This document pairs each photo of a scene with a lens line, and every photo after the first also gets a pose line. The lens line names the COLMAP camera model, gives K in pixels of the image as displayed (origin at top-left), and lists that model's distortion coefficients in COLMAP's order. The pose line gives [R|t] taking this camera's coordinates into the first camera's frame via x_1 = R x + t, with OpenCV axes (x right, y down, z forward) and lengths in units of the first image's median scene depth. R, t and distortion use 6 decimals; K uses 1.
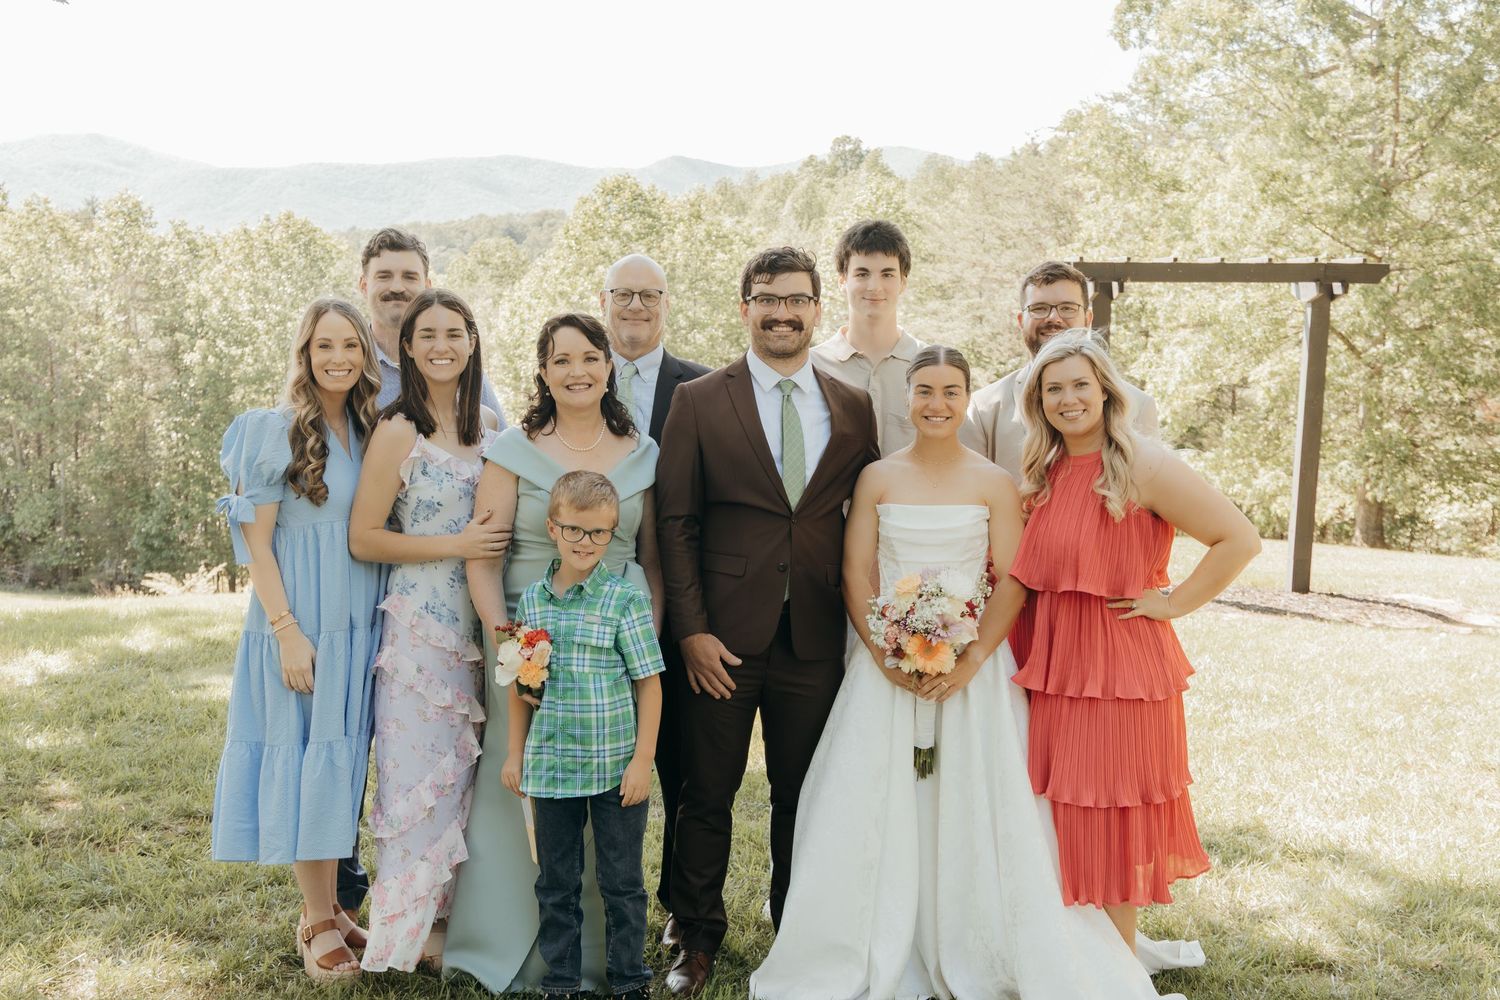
lens RADIAL K [[1913.0, 0, 761.5], [0, 1913.0, 498.7], [0, 0, 1]] dist [0.059108, 0.000000]
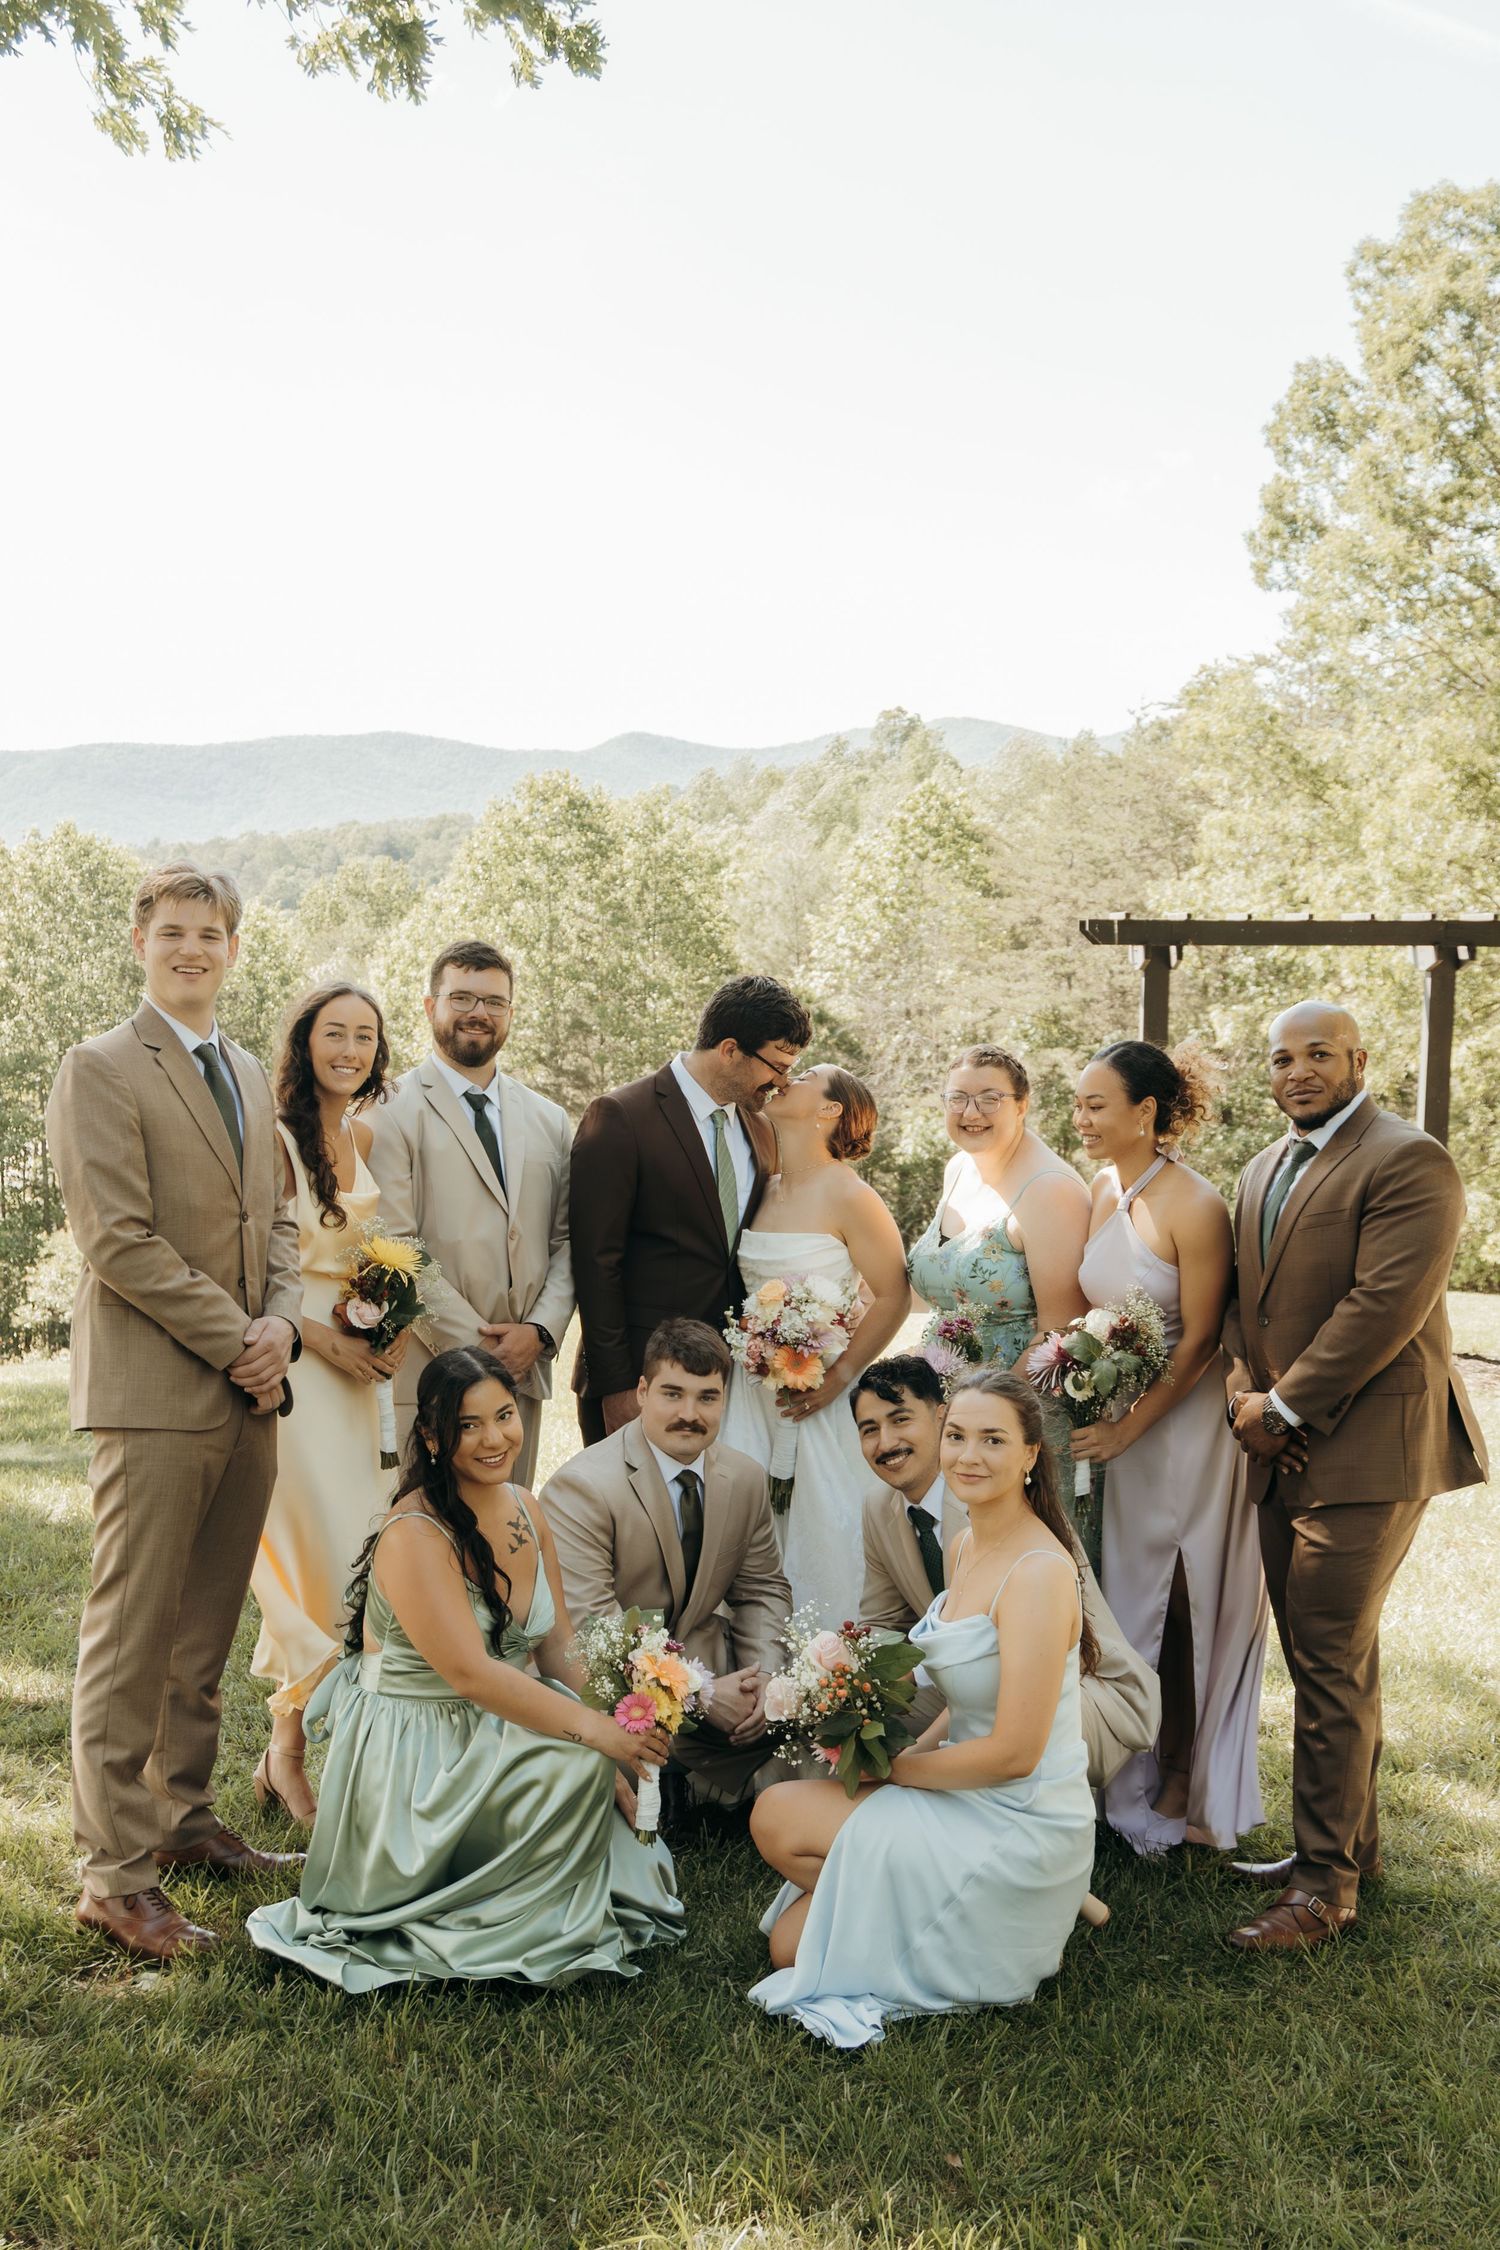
lens RADIAL K [[2855.0, 0, 762.5], [0, 2855.0, 1125.4], [0, 0, 1]] dist [0.071259, 0.000000]
pose [[0.999993, -0.003663, -0.000504, 0.004236], [0.003639, 0.999177, -0.040399, 0.000919], [0.000652, 0.040397, 0.999184, -0.028664]]
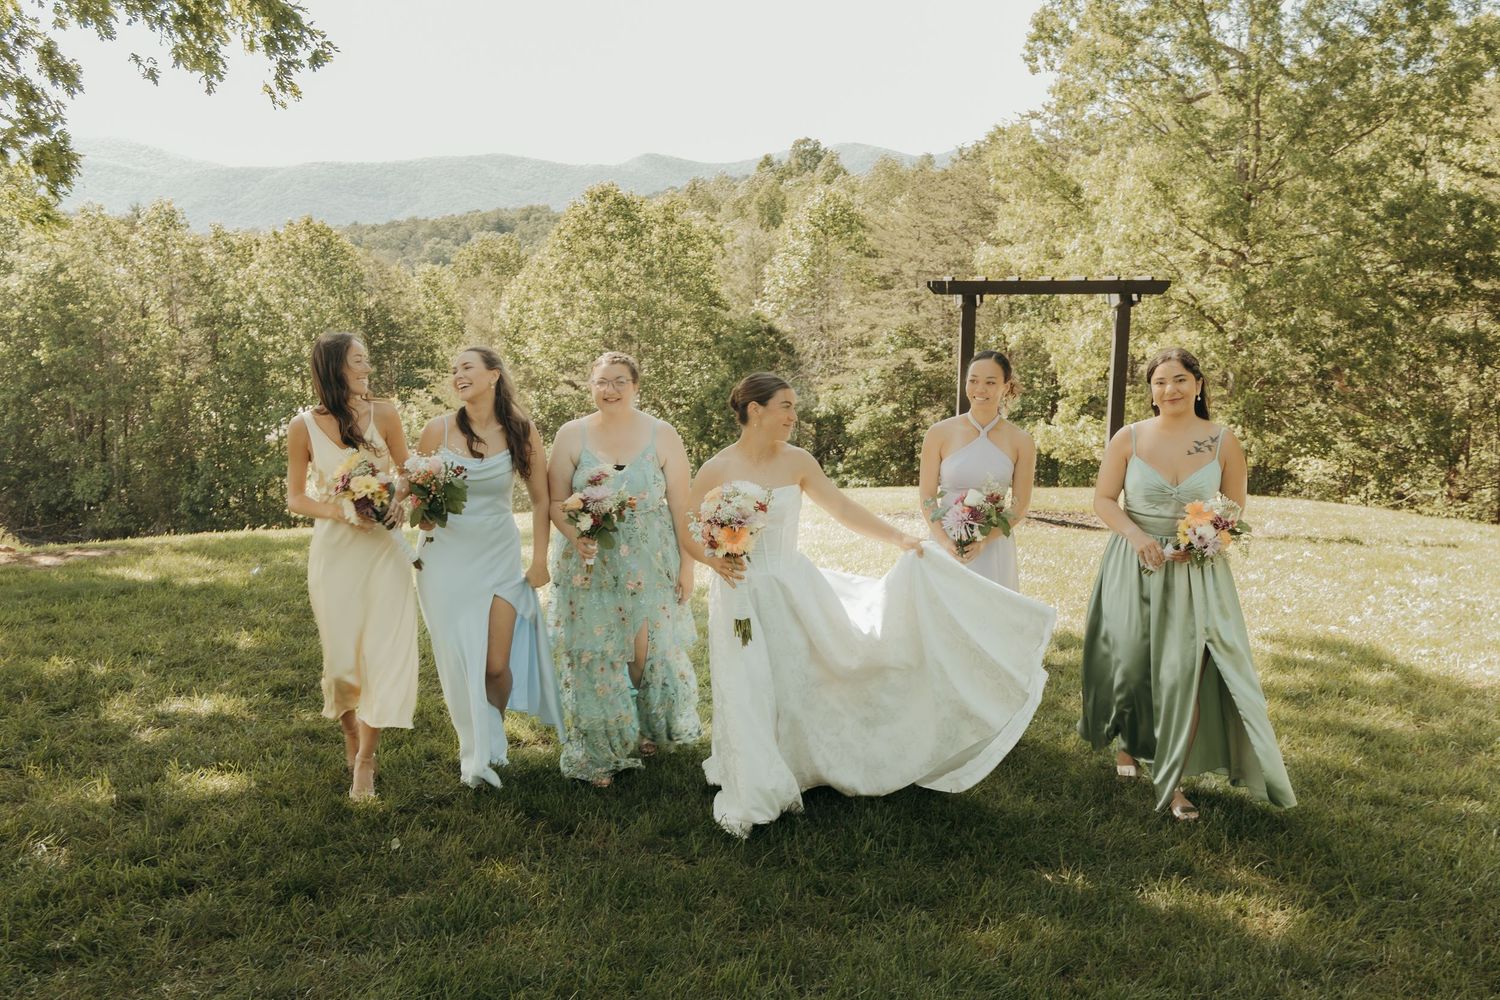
lens RADIAL K [[1738.3, 0, 715.4], [0, 1738.3, 542.4], [0, 0, 1]] dist [0.012597, 0.000000]
pose [[0.999920, -0.008934, -0.008965, 0.000081], [0.009316, 0.999011, 0.043481, 0.002535], [0.008568, -0.043561, 0.999014, -0.060099]]
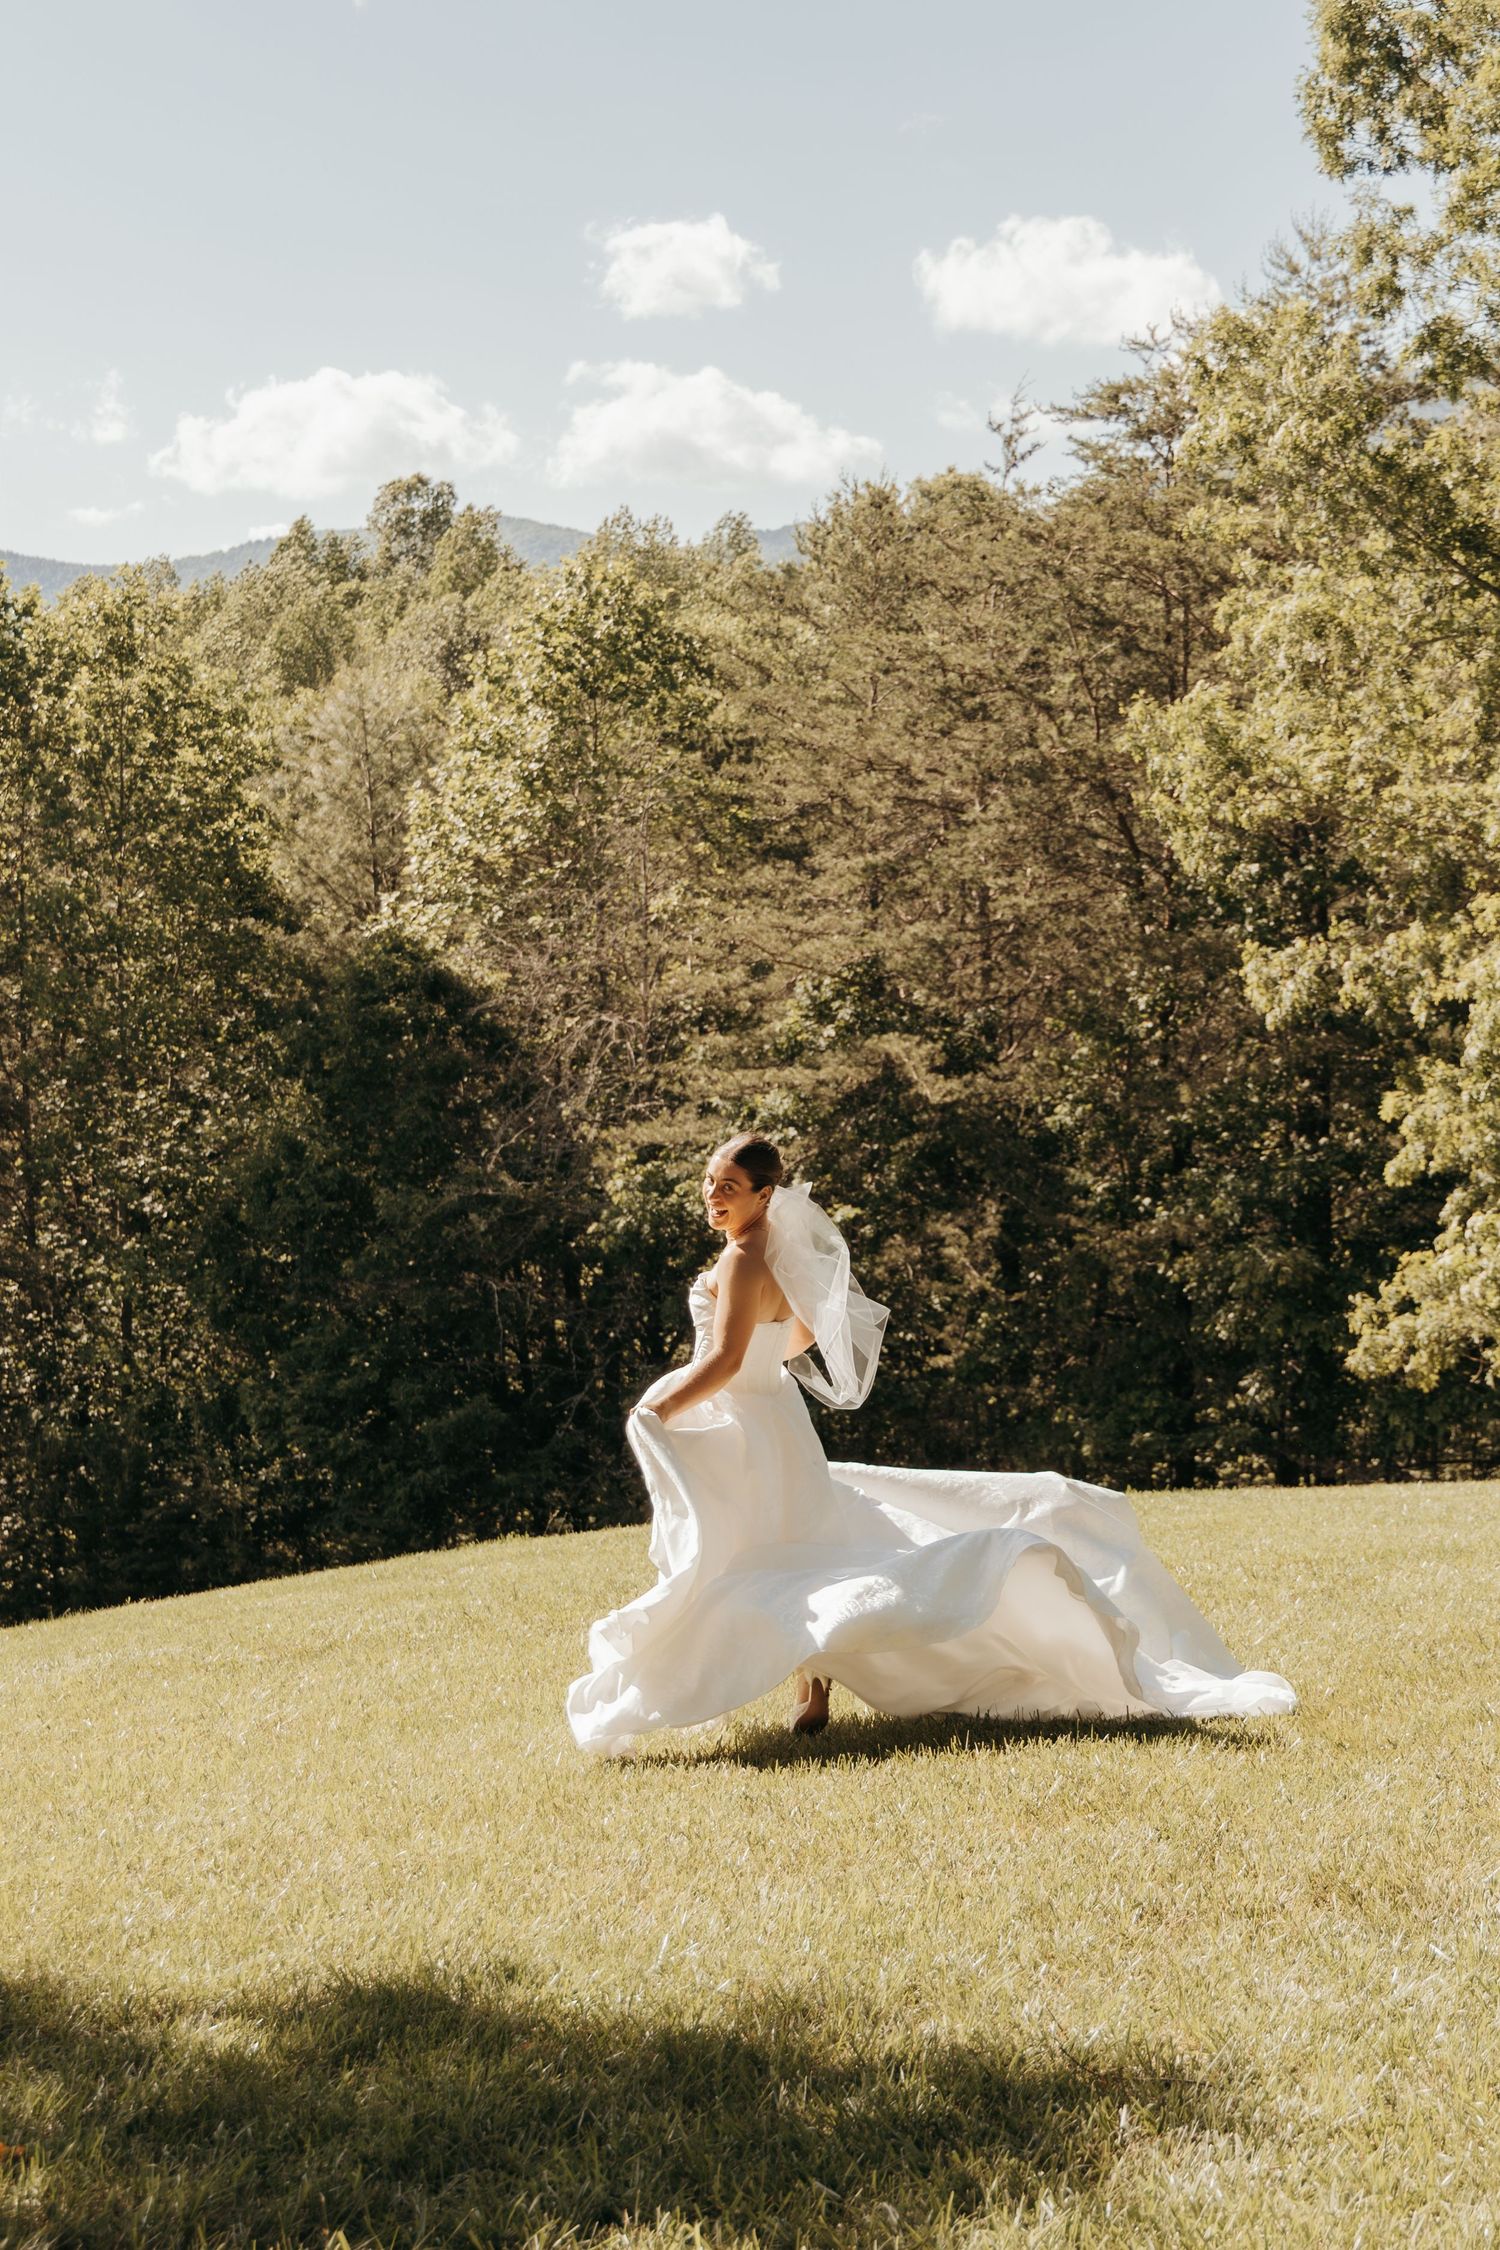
lens RADIAL K [[4249.3, 0, 741.6], [0, 4249.3, 1124.8], [0, 0, 1]] dist [-0.092928, 0.000000]
pose [[0.986361, -0.027655, 0.162255, -0.049694], [0.036105, 0.998128, -0.049364, -0.008604], [-0.160586, 0.054549, 0.985513, 0.158355]]
